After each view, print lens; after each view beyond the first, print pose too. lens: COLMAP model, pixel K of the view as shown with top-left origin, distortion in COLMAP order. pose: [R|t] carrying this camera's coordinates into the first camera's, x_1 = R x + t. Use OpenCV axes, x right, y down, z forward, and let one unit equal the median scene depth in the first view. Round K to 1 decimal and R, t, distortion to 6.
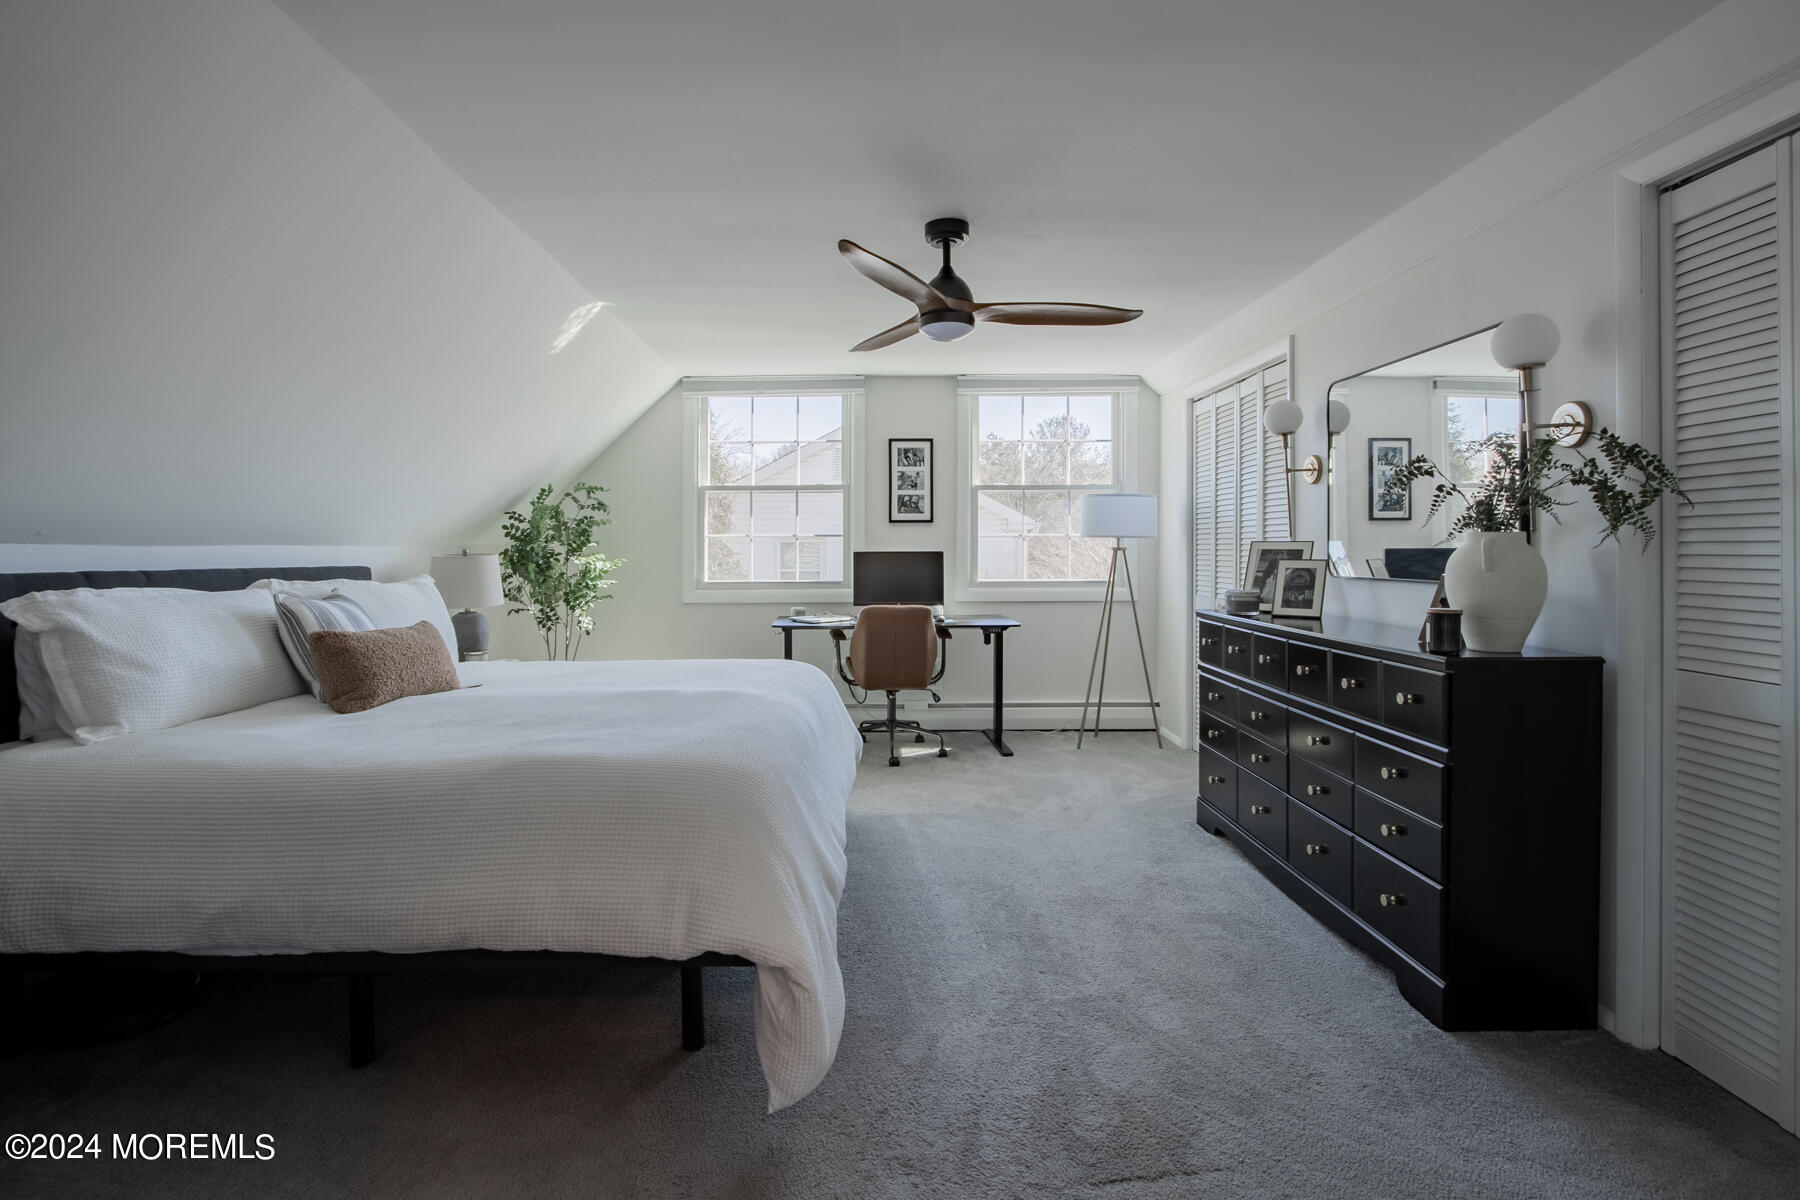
lens RADIAL K [[872.0, 0, 897.5], [0, 872.0, 544.0], [0, 0, 1]] dist [-0.015635, 0.000459]
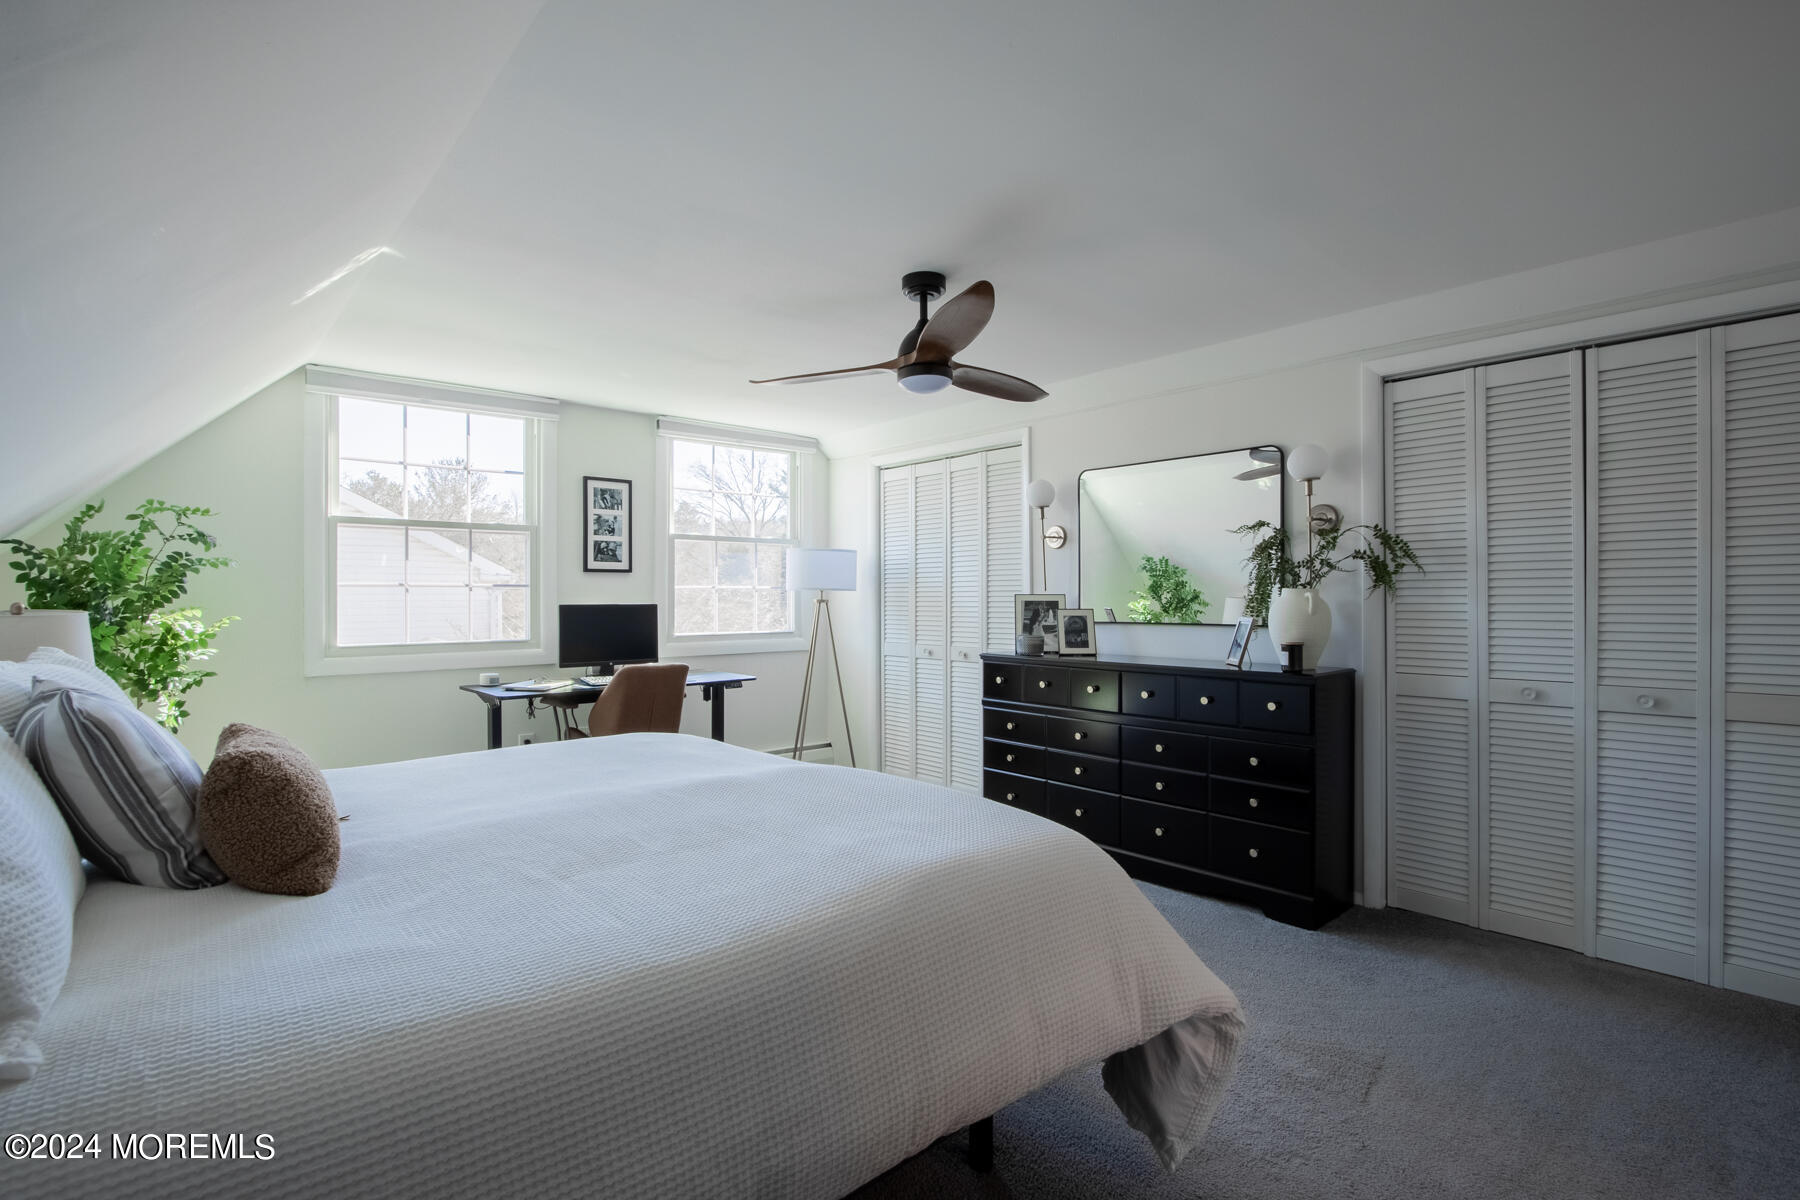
lens RADIAL K [[838.3, 0, 892.1], [0, 838.3, 591.8], [0, 0, 1]] dist [-0.017368, 0.000466]
pose [[0.753896, 0.005981, 0.656966, -0.352134], [-0.001663, 0.999973, -0.007195, 0.001462], [-0.656992, 0.004332, 0.753886, 0.172916]]
